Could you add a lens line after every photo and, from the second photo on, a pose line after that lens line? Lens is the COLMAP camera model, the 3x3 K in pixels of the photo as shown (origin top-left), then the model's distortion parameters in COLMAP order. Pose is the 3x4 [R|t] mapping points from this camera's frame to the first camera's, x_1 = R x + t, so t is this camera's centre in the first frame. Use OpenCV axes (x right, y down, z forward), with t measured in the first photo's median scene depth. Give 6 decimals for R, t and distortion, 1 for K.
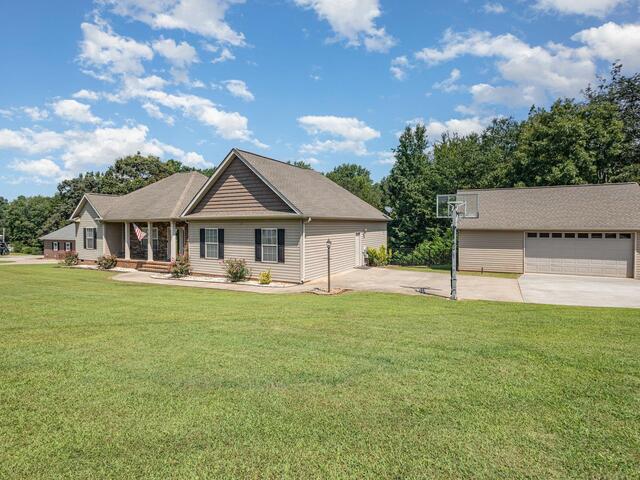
lens RADIAL K [[377.1, 0, 320.0], [0, 377.1, 240.0], [0, 0, 1]] dist [-0.001532, -0.001726]
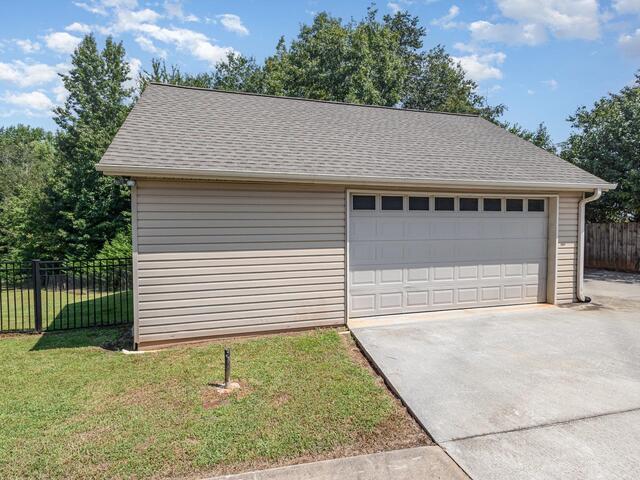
lens RADIAL K [[377.1, 0, 320.0], [0, 377.1, 240.0], [0, 0, 1]] dist [-0.001532, -0.001726]
pose [[0.784708, -0.034356, 0.618913, 0.157843], [0.026323, 0.999409, 0.022103, 0.005331], [-0.619306, -0.001053, 0.785149, 0.367504]]
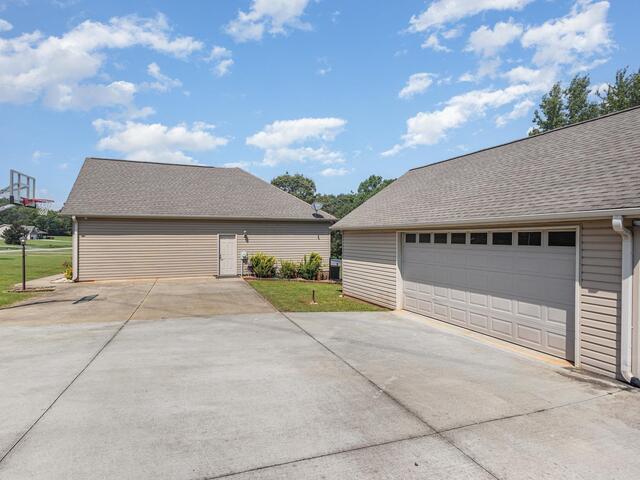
lens RADIAL K [[377.1, 0, 320.0], [0, 377.1, 240.0], [0, 0, 1]] dist [-0.001532, -0.001726]
pose [[0.679573, 0.022749, -0.733255, 0.412590], [-0.078743, 0.996007, -0.042078, 0.010217], [0.729369, 0.086334, 0.678651, 0.265366]]
